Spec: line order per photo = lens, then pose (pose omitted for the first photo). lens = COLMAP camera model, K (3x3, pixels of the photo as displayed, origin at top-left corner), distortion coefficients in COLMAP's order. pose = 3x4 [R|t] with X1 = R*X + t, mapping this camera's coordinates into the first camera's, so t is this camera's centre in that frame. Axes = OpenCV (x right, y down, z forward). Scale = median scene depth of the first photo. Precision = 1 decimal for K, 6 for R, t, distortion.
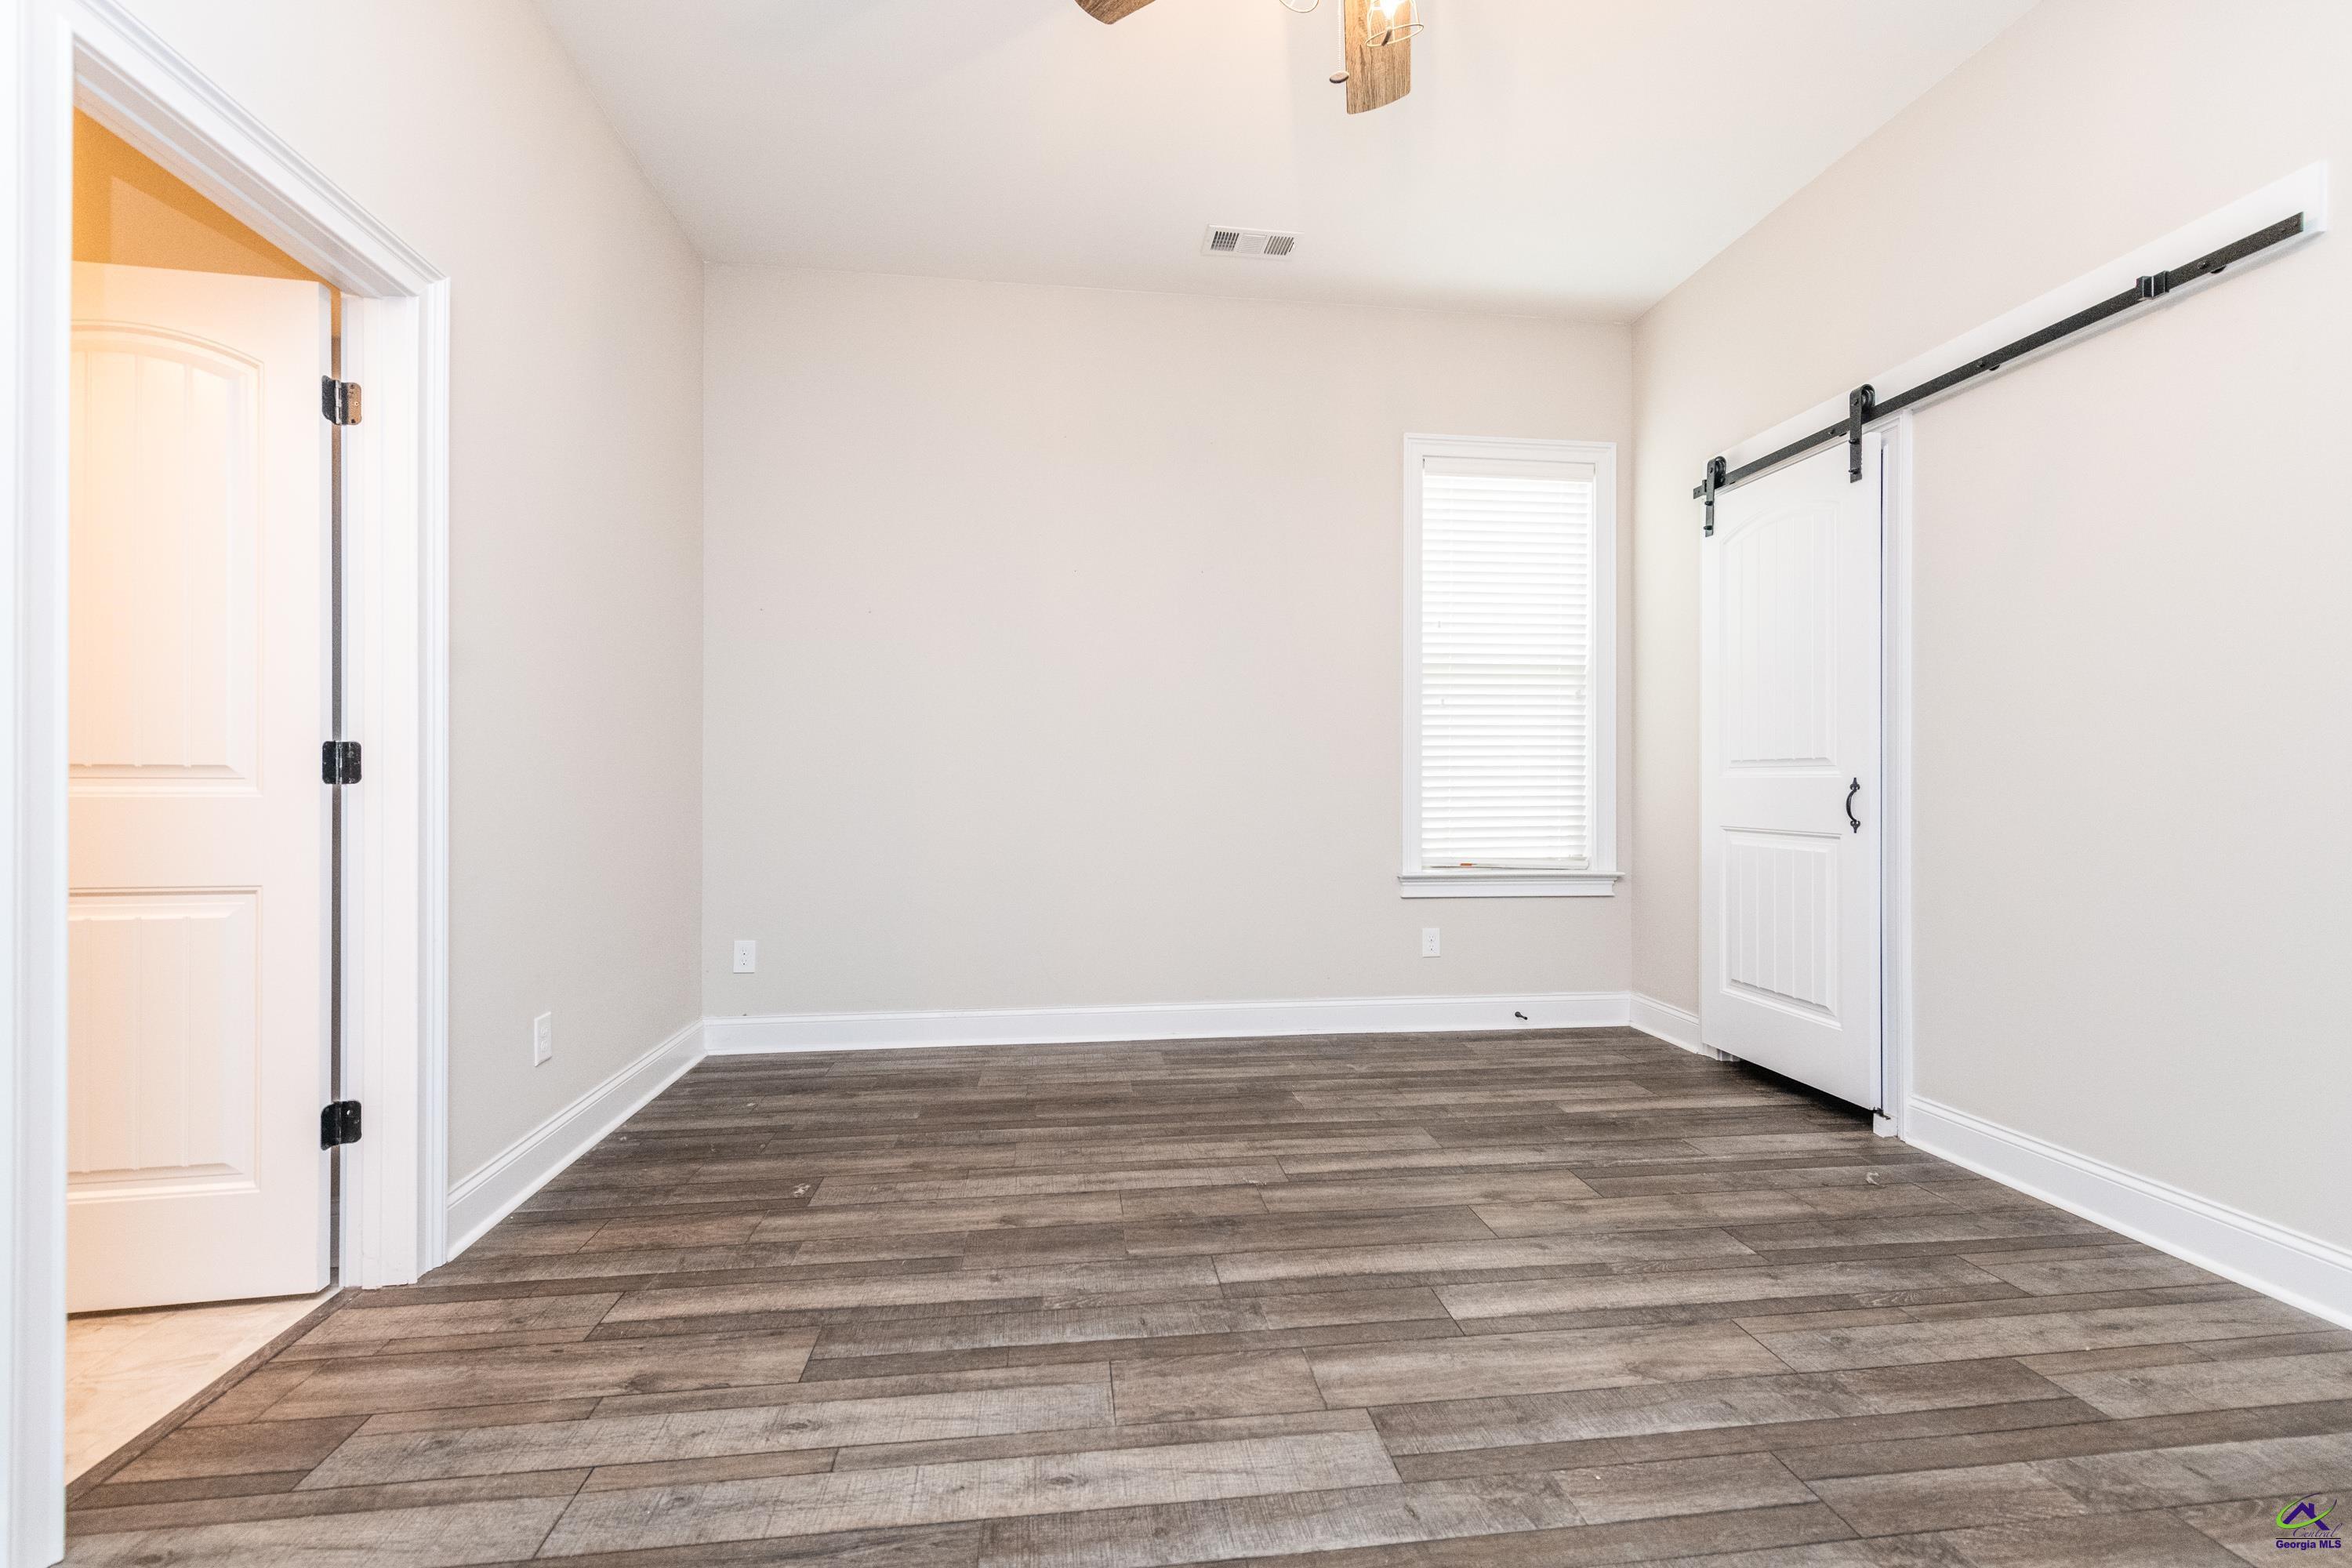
lens RADIAL K [[938.7, 0, 1154.2], [0, 938.7, 778.3], [0, 0, 1]] dist [0.009960, -0.000847]
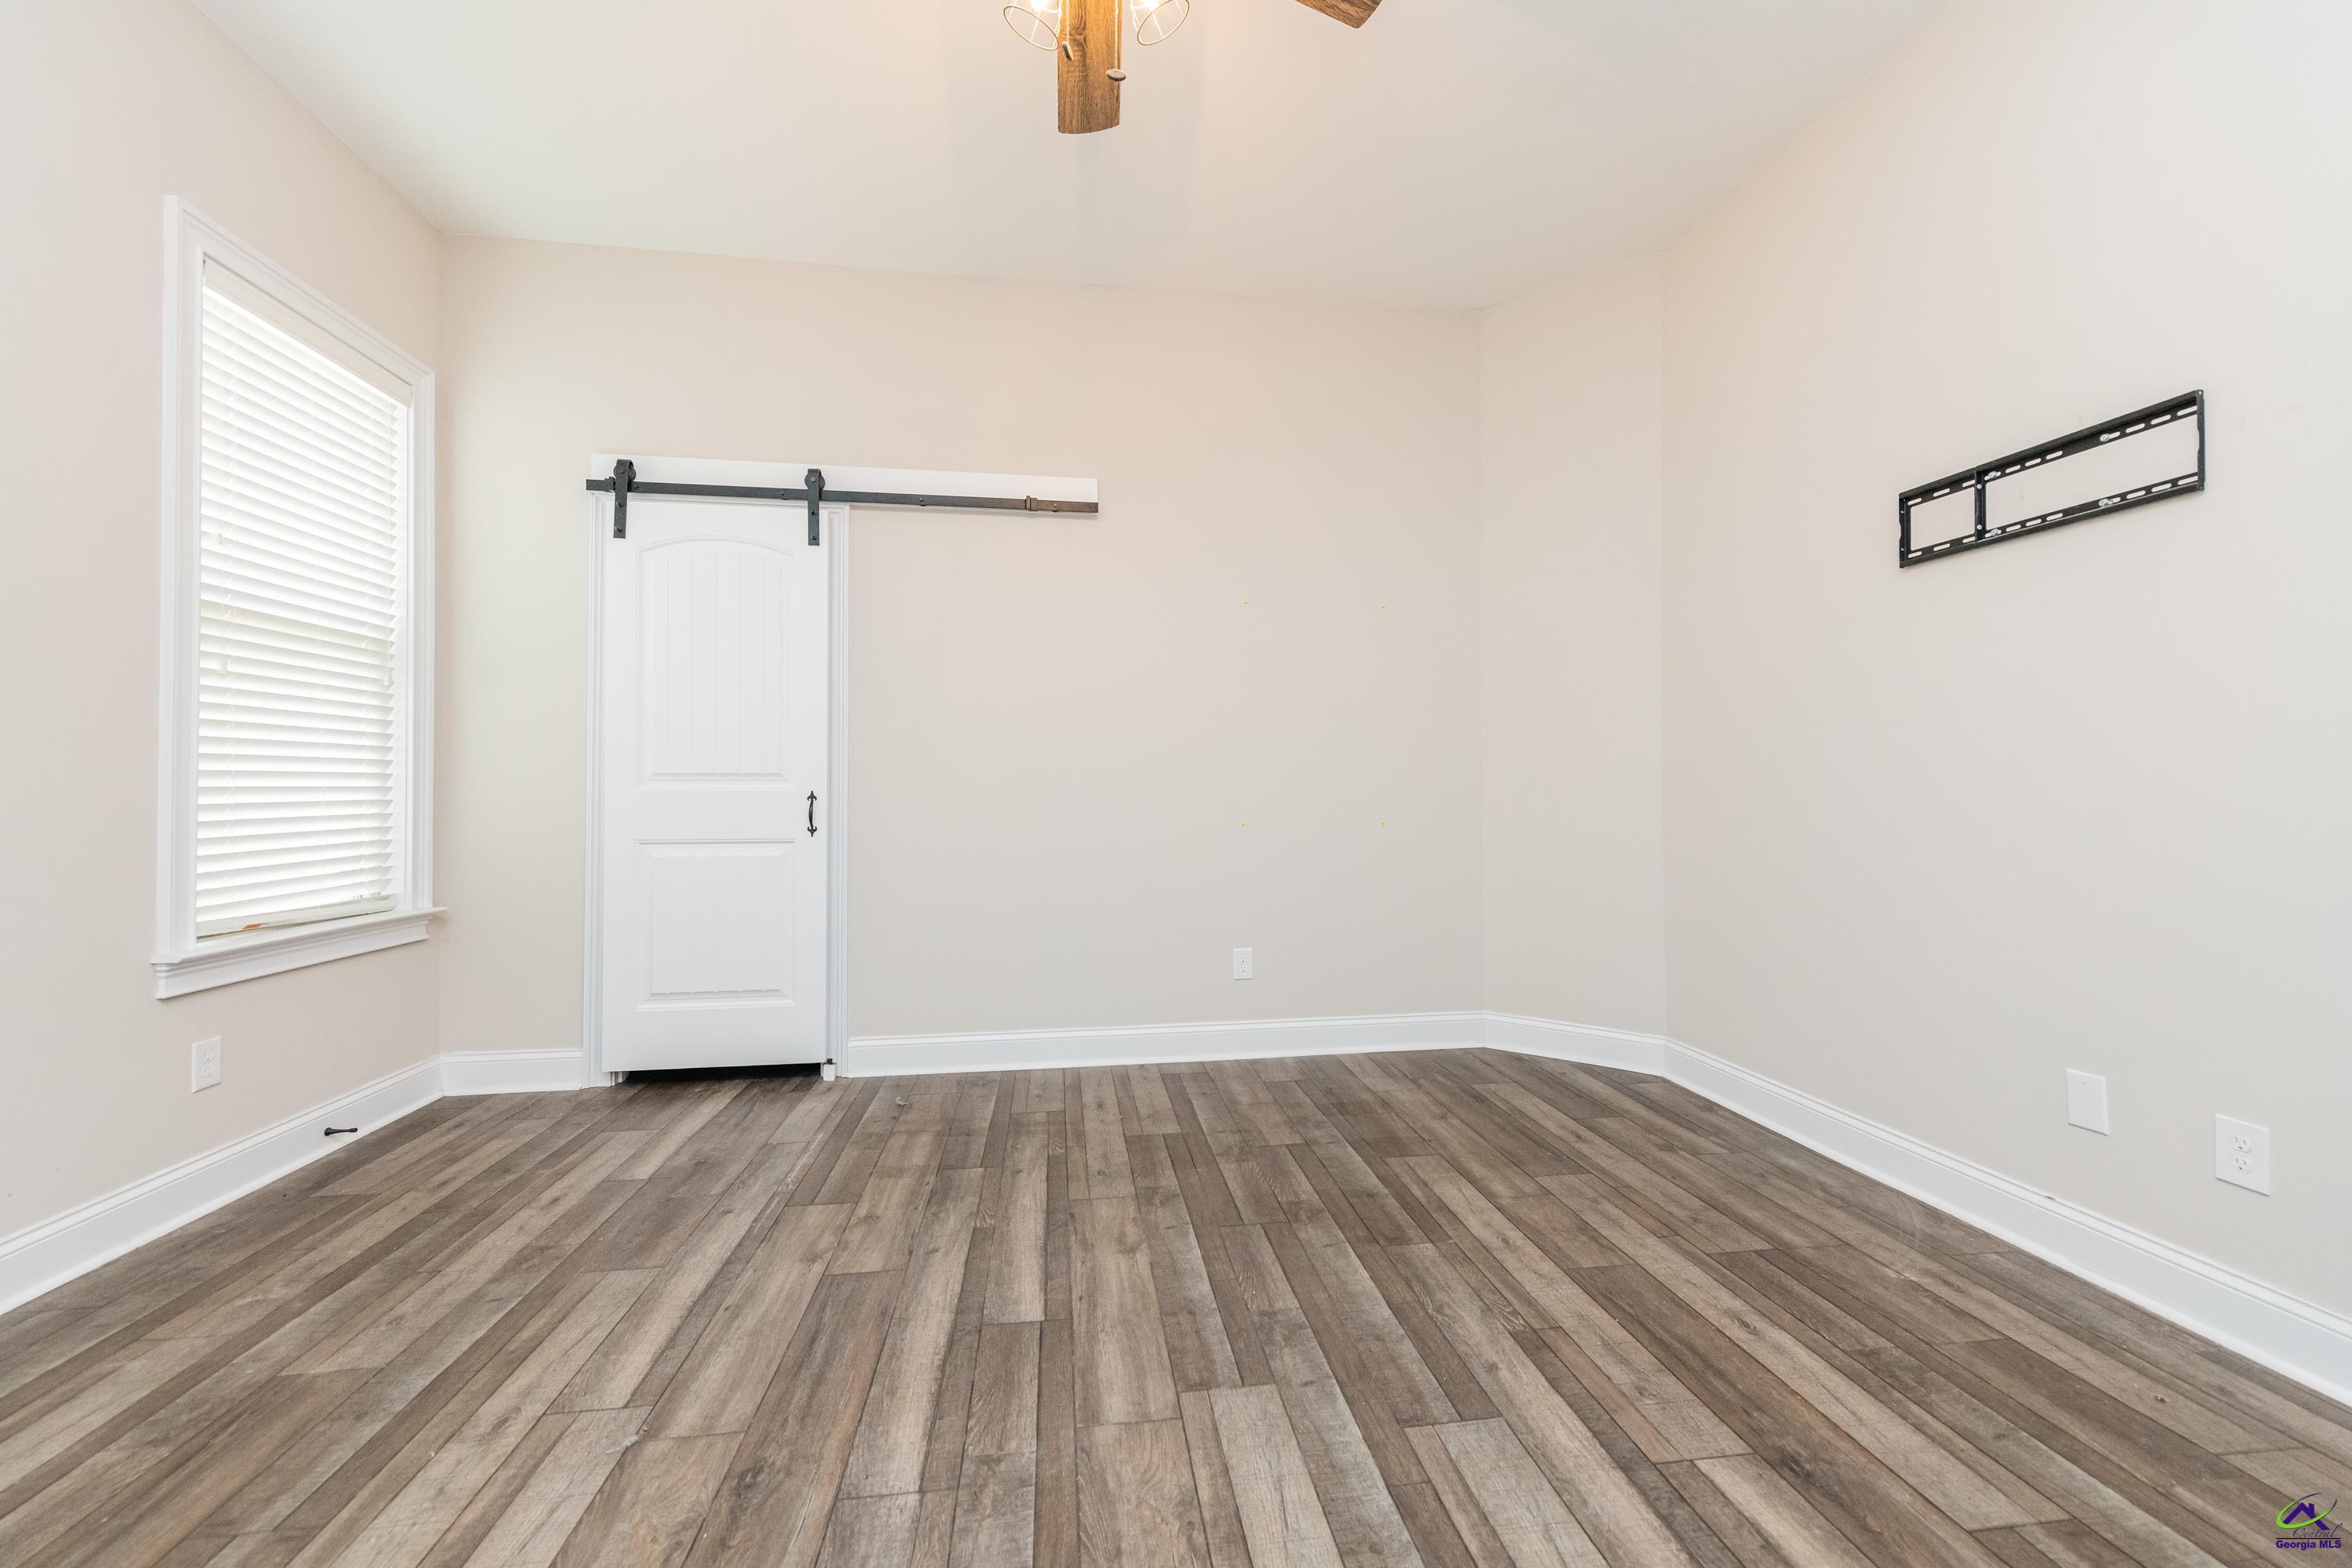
lens RADIAL K [[938.7, 0, 1157.4], [0, 938.7, 781.0], [0, 0, 1]] dist [0.009960, -0.000847]
pose [[-0.011598, 0.009293, 0.999890, -0.489392], [-0.002759, 0.999953, -0.009326, -0.003845], [-0.999929, -0.002867, -0.011572, 0.607681]]
